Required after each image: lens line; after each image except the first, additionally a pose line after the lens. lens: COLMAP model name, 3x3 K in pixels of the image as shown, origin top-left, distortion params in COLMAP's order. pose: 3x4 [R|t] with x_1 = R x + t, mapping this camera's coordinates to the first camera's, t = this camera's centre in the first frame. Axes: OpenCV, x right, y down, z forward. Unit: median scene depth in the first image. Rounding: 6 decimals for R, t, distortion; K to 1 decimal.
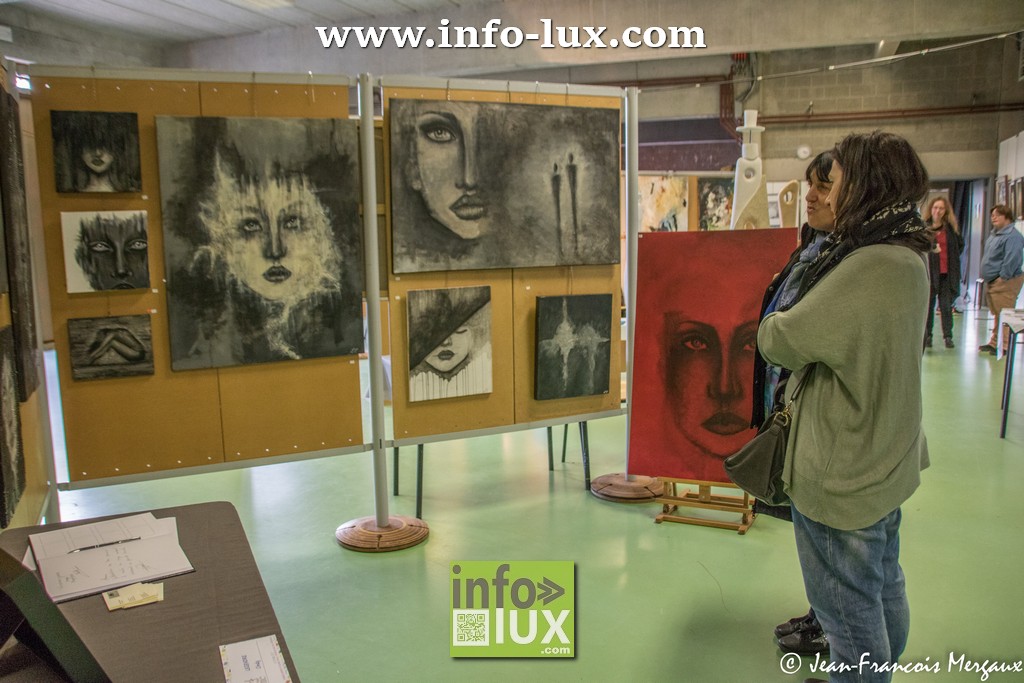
lens RADIAL K [[1004.8, 0, 512.0], [0, 1004.8, 341.5], [0, 0, 1]] dist [-0.019763, 0.202012]
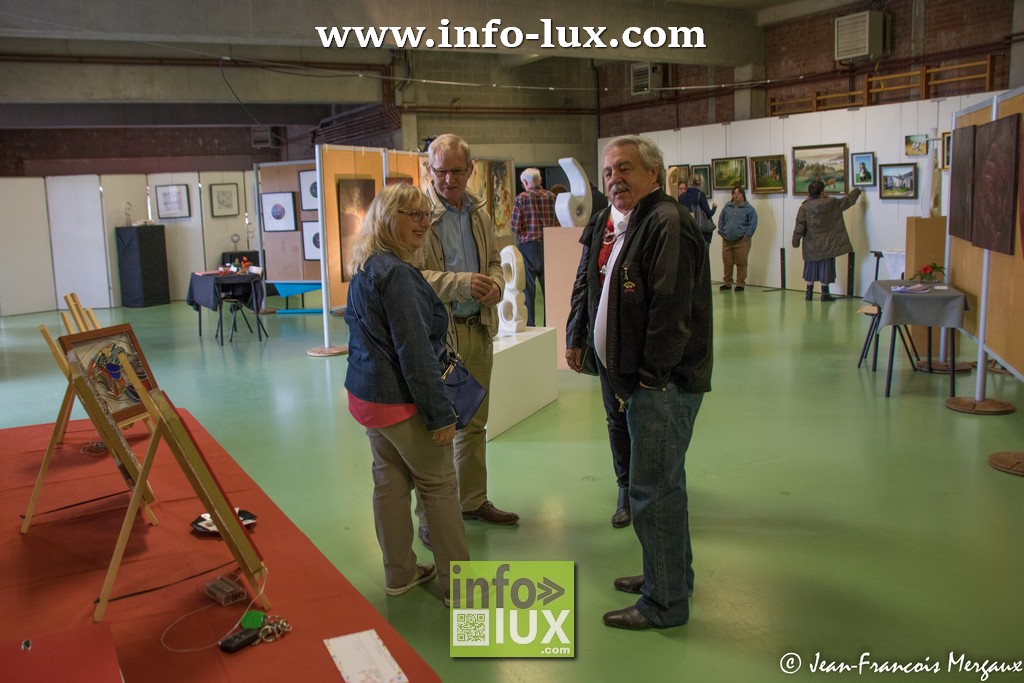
lens RADIAL K [[1004.8, 0, 512.0], [0, 1004.8, 341.5], [0, 0, 1]] dist [-0.019763, 0.202012]
pose [[0.743851, -0.098459, 0.661053, -0.435160], [0.092861, 0.994721, 0.043664, -0.005038], [-0.661863, 0.028906, 0.749068, 0.113857]]
